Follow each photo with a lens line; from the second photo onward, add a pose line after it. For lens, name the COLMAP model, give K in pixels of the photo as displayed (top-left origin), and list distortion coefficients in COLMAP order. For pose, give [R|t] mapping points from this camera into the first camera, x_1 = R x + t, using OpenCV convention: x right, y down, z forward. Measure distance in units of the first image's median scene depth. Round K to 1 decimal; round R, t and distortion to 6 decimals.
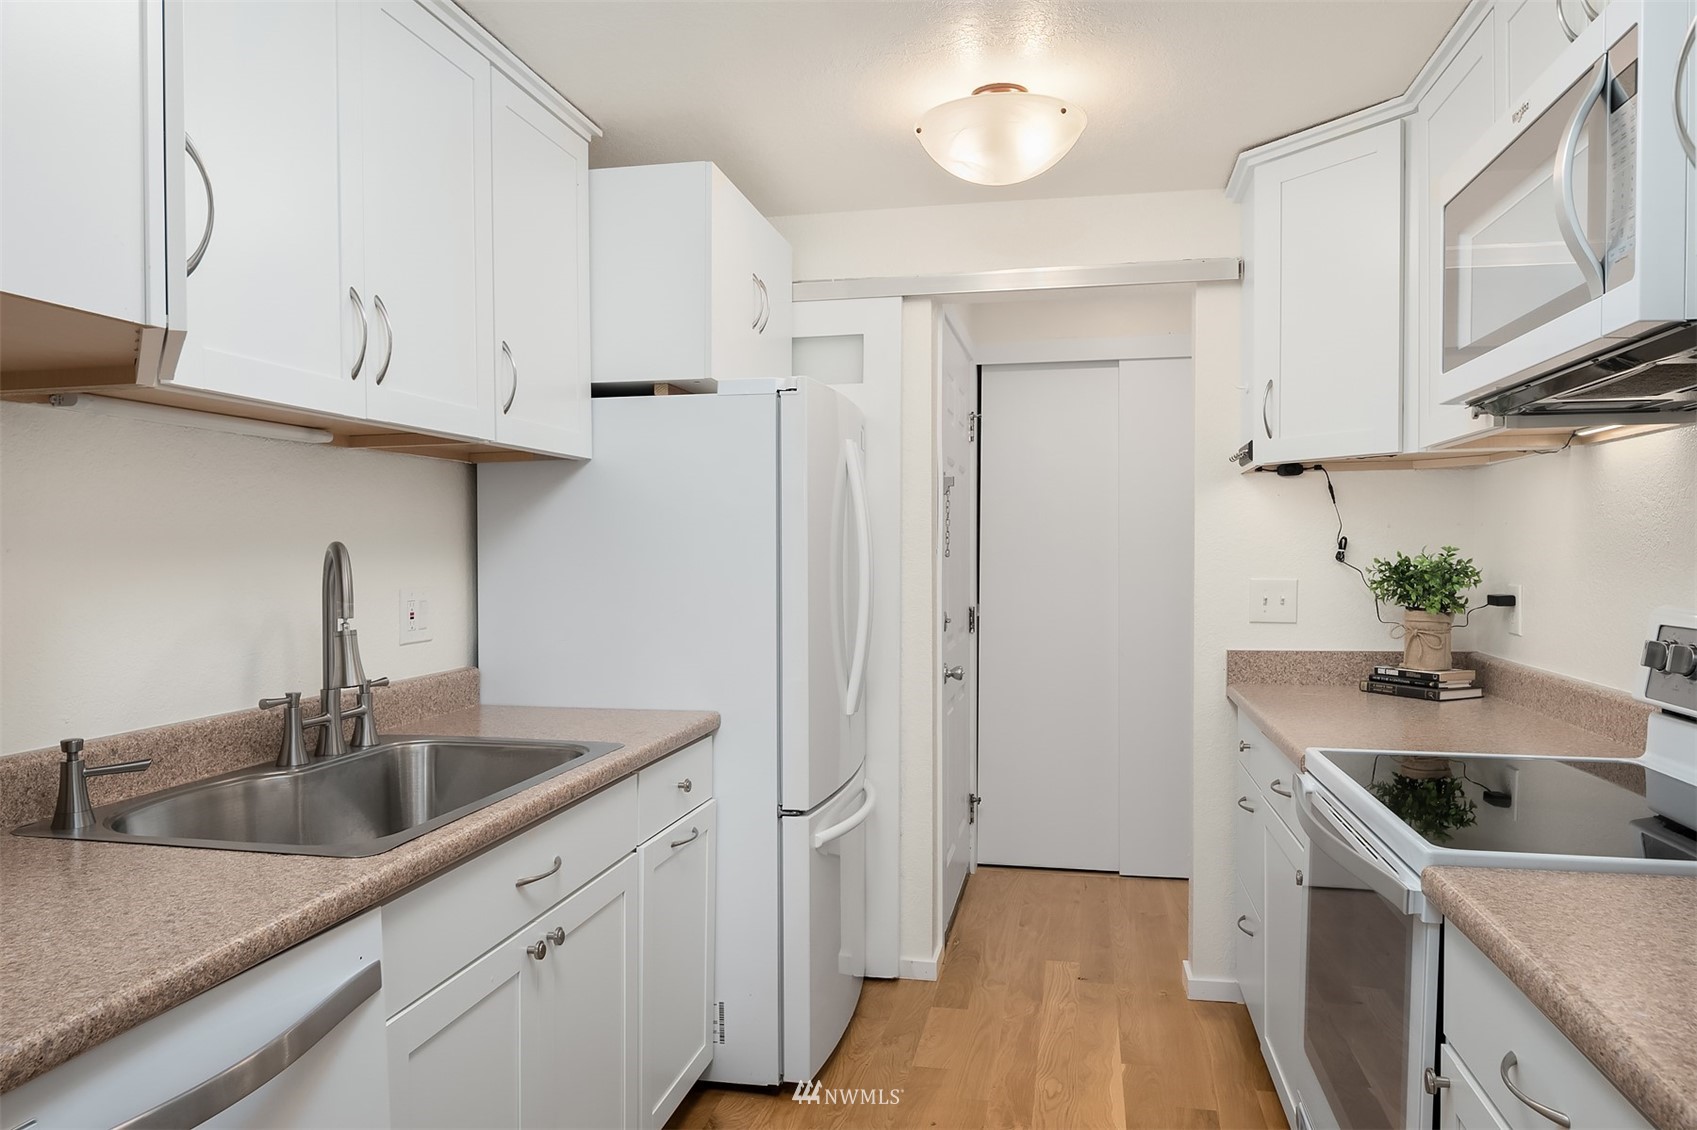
lens RADIAL K [[1129.0, 0, 855.3], [0, 1129.0, 581.1], [0, 0, 1]] dist [-0.005083, -0.004719]
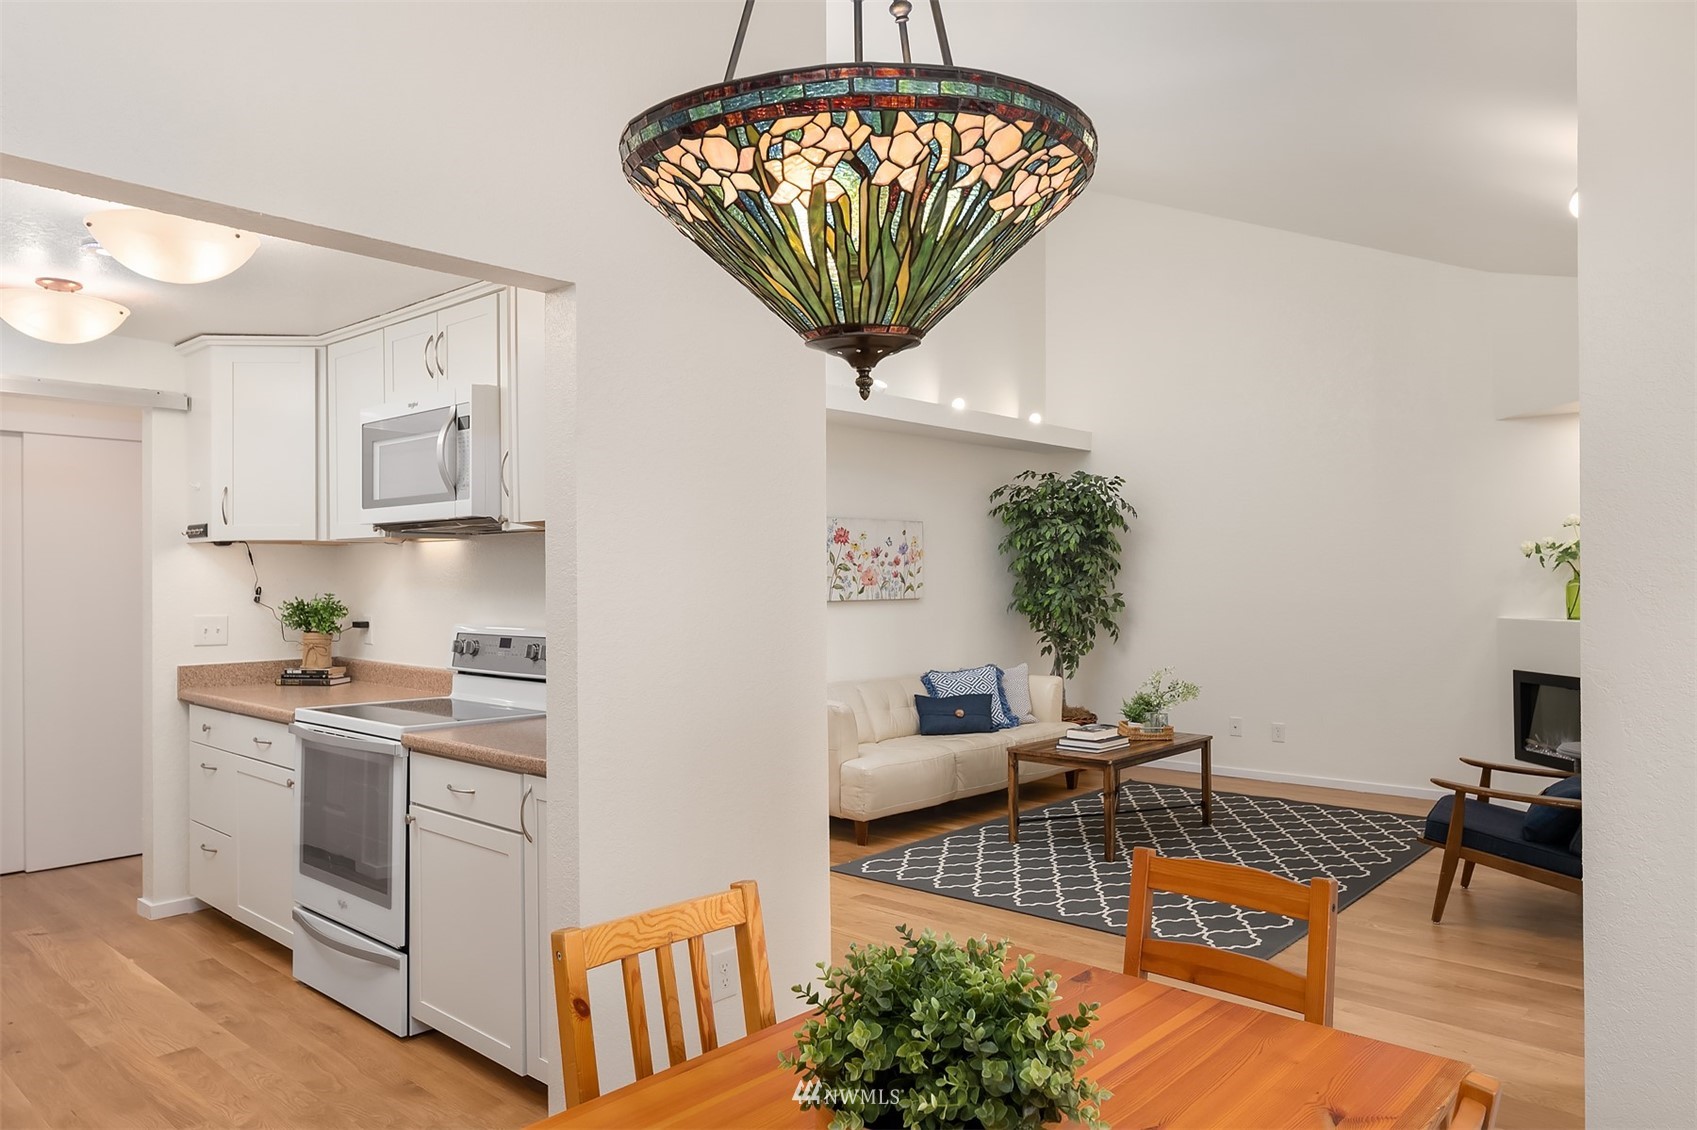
lens RADIAL K [[1129.0, 0, 855.3], [0, 1129.0, 581.1], [0, 0, 1]] dist [-0.005083, -0.004719]
pose [[0.501590, 0.001797, 0.865104, -0.532820], [0.020585, 0.999690, -0.014011, -0.009808], [-0.864861, 0.024836, 0.501397, -0.515494]]
